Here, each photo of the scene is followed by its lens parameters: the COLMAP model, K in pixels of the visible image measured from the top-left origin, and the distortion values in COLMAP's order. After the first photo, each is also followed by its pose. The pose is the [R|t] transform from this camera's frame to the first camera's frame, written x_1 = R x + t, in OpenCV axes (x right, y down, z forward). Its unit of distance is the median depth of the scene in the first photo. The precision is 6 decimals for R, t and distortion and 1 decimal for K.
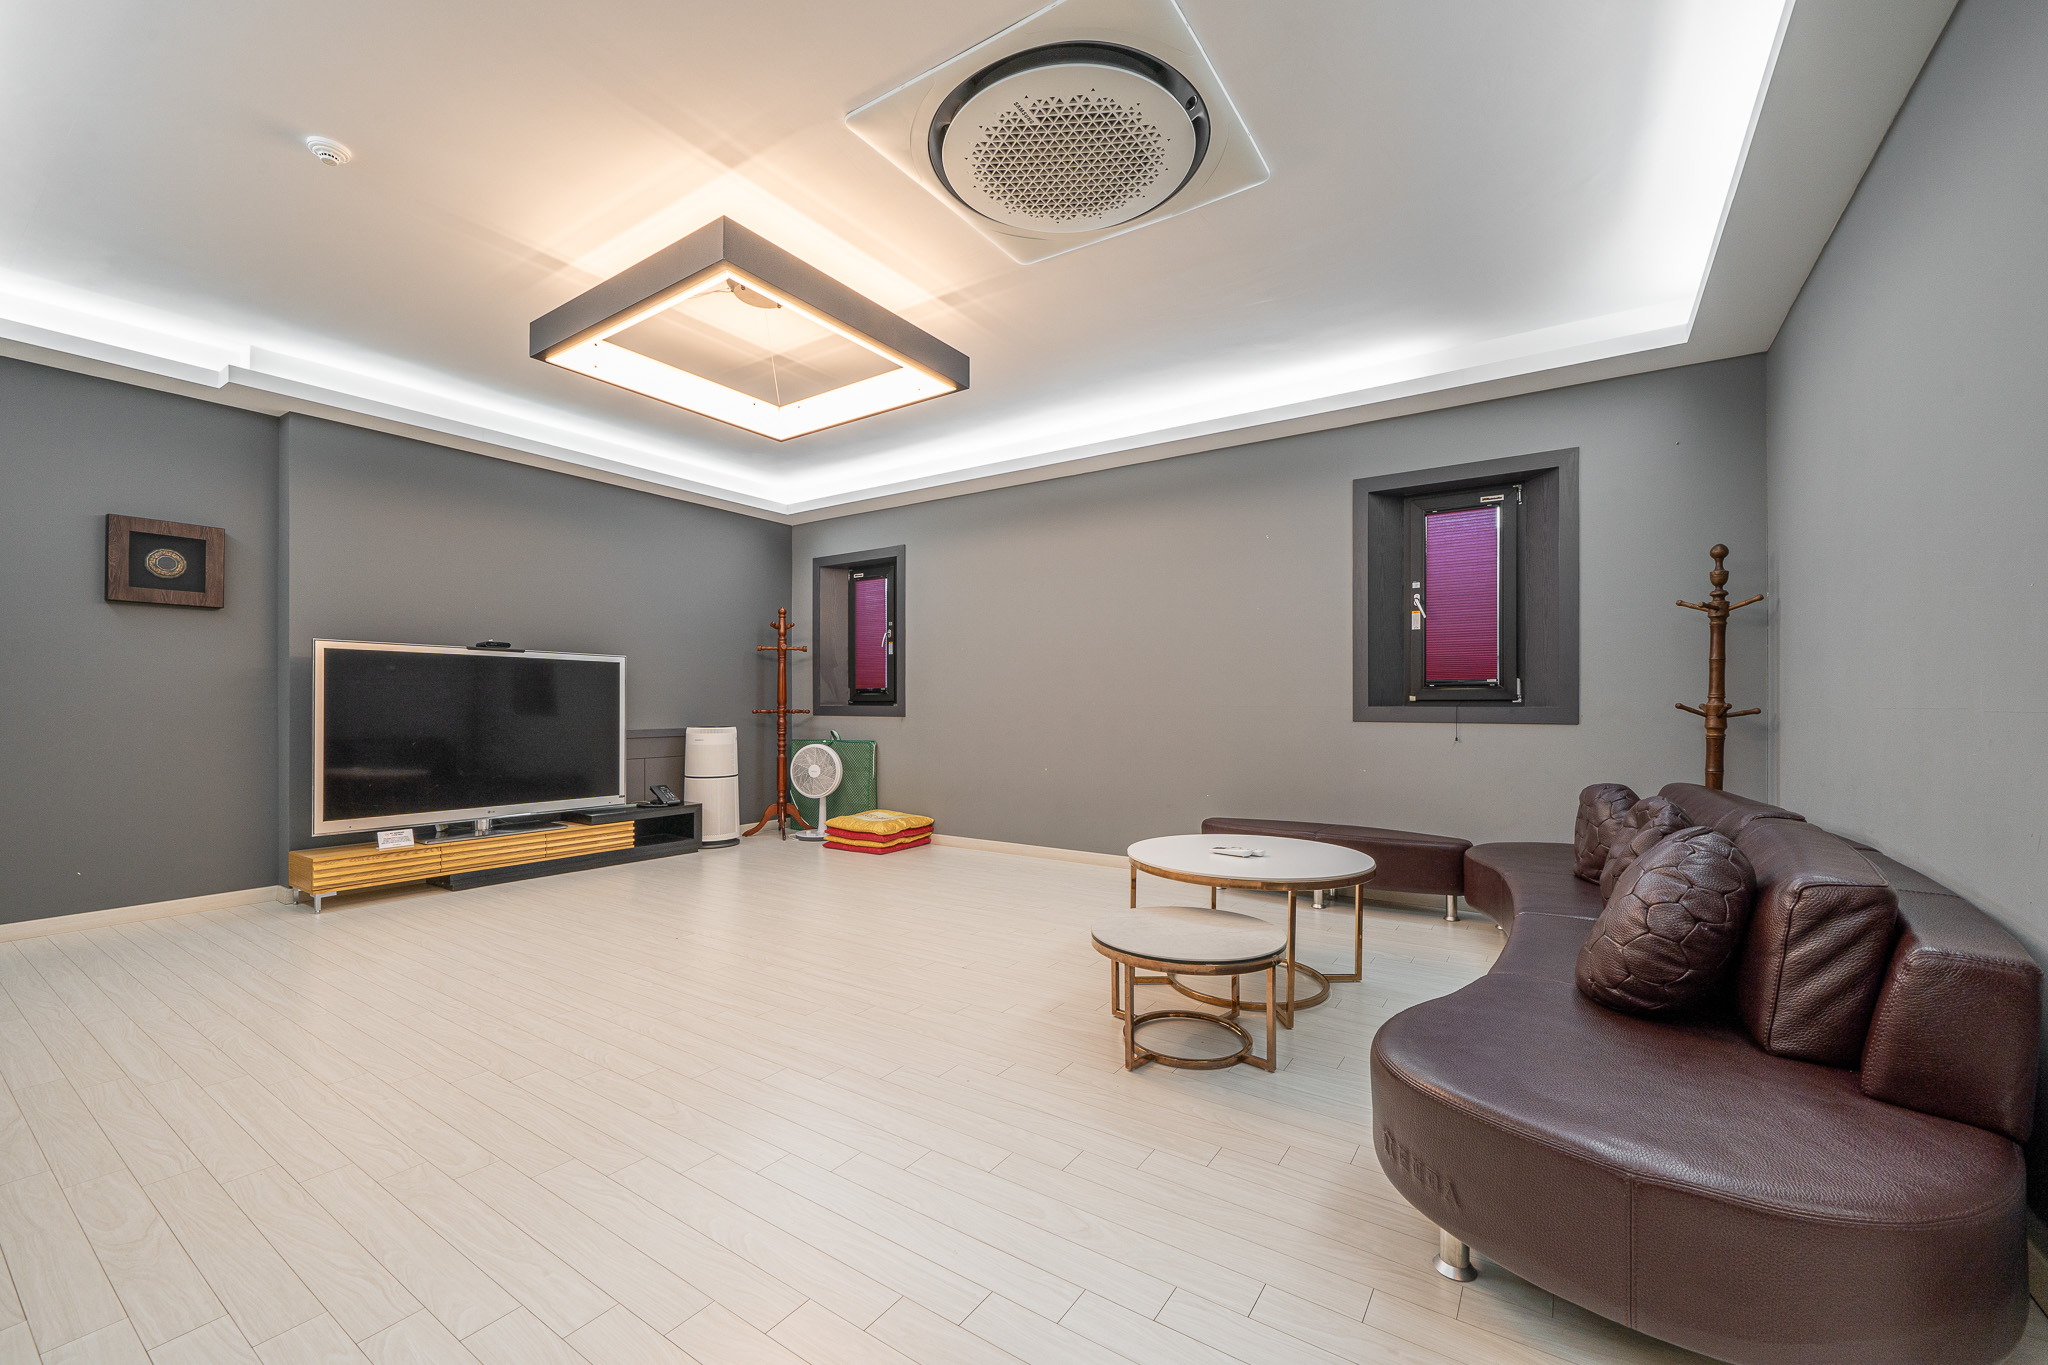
lens RADIAL K [[819.9, 0, 1022.6], [0, 819.9, 708.3], [0, 0, 1]] dist [-0.009362, 0.000023]
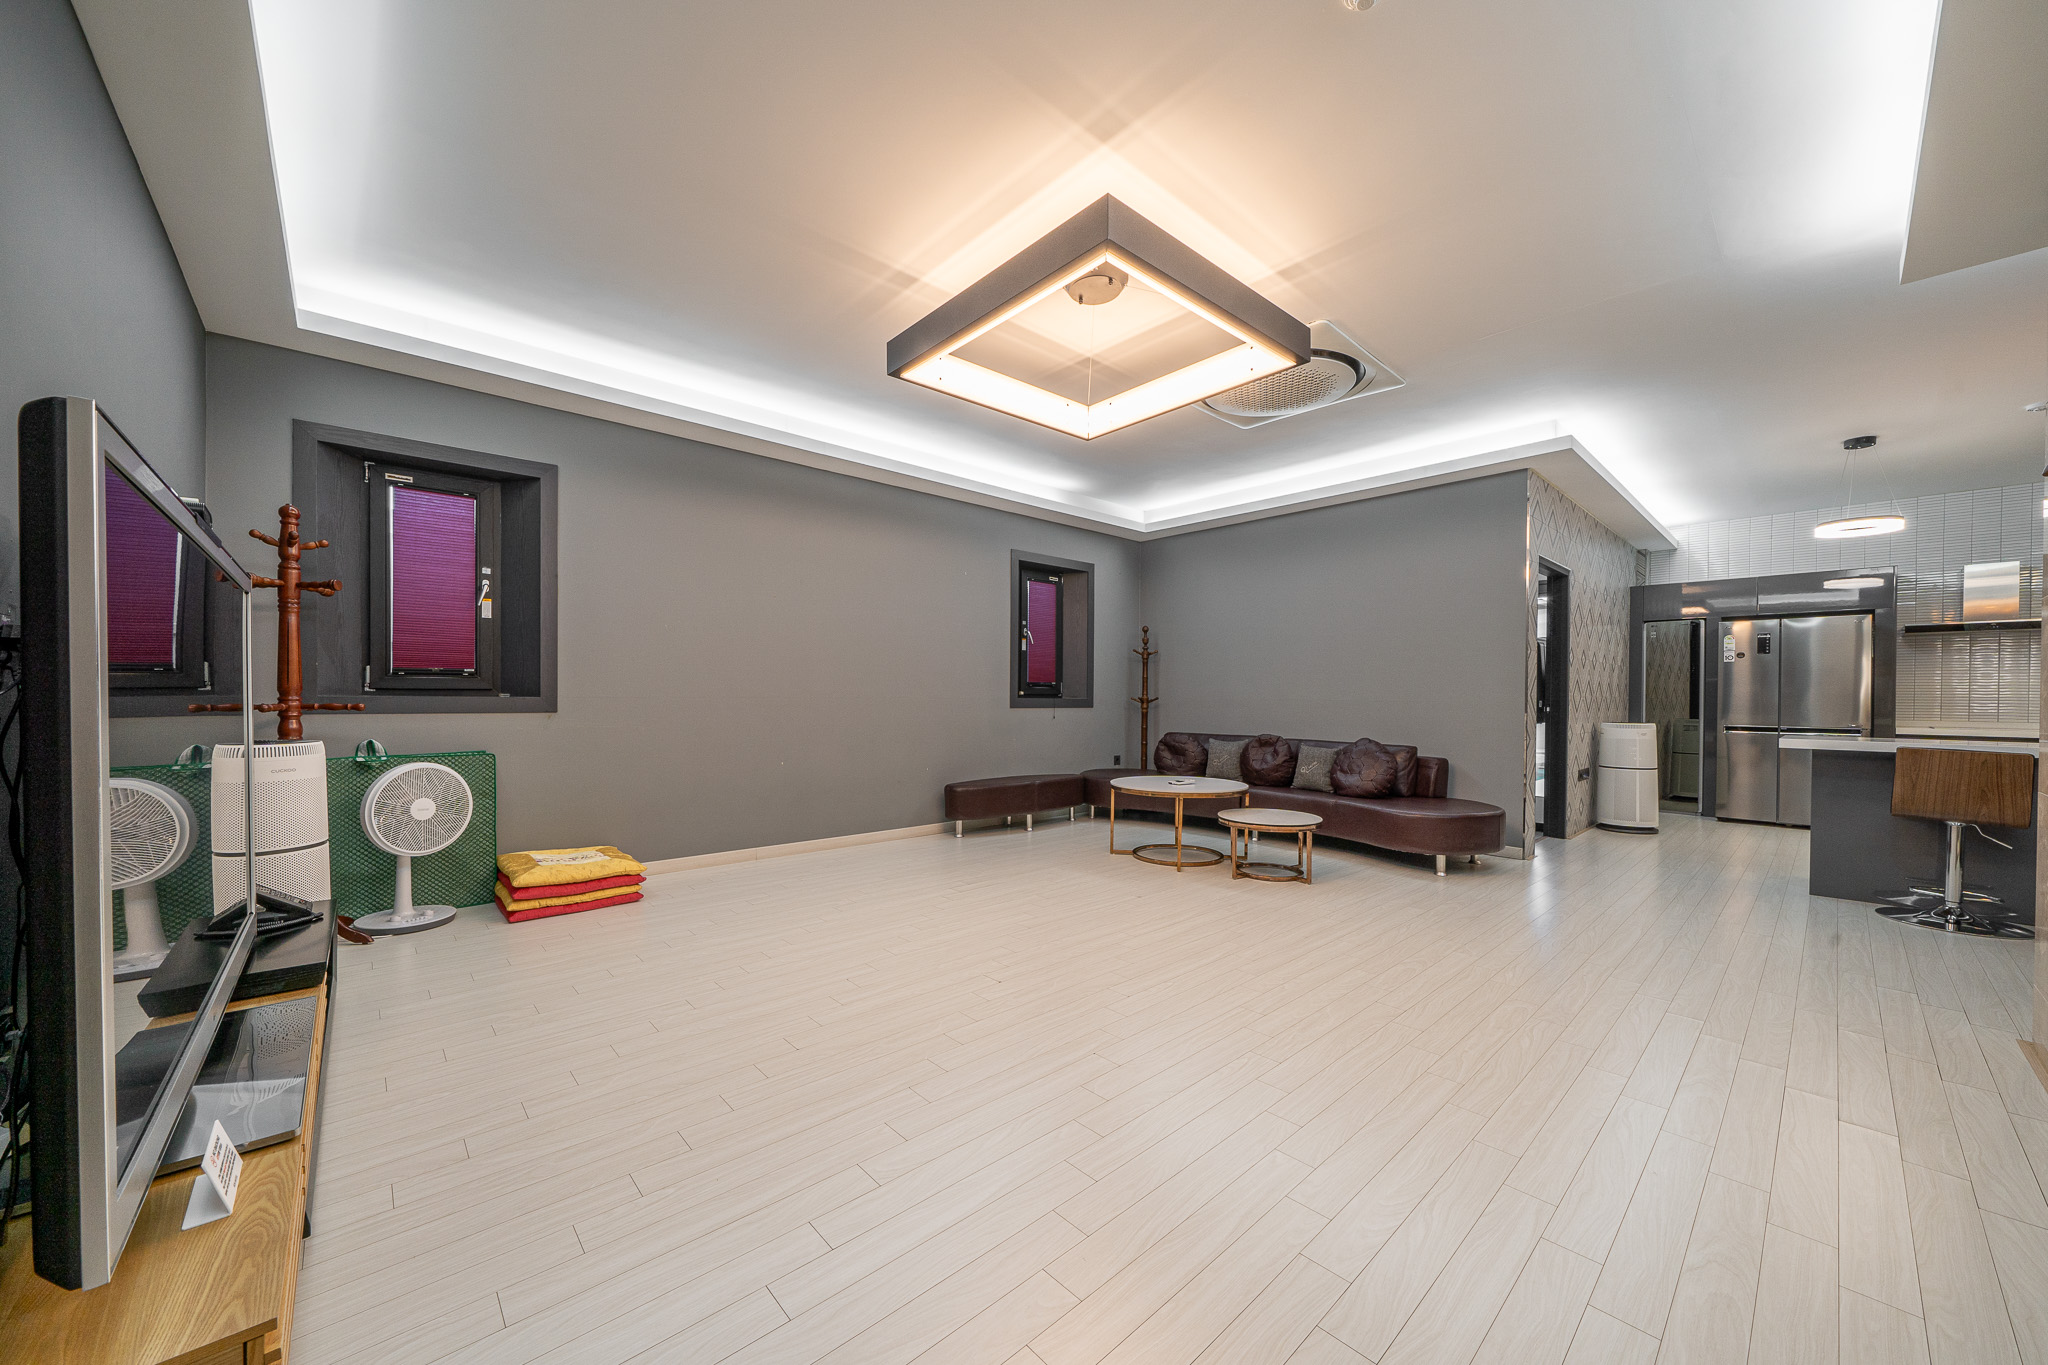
lens RADIAL K [[733.5, 0, 1023.4], [0, 733.5, 706.4], [0, 0, 1]] dist [-0.000038, -0.000027]
pose [[0.237651, -0.015304, 0.971230, -0.921408], [-0.003876, 0.999853, 0.016703, -0.009493], [-0.971343, -0.007734, 0.237557, 0.651820]]
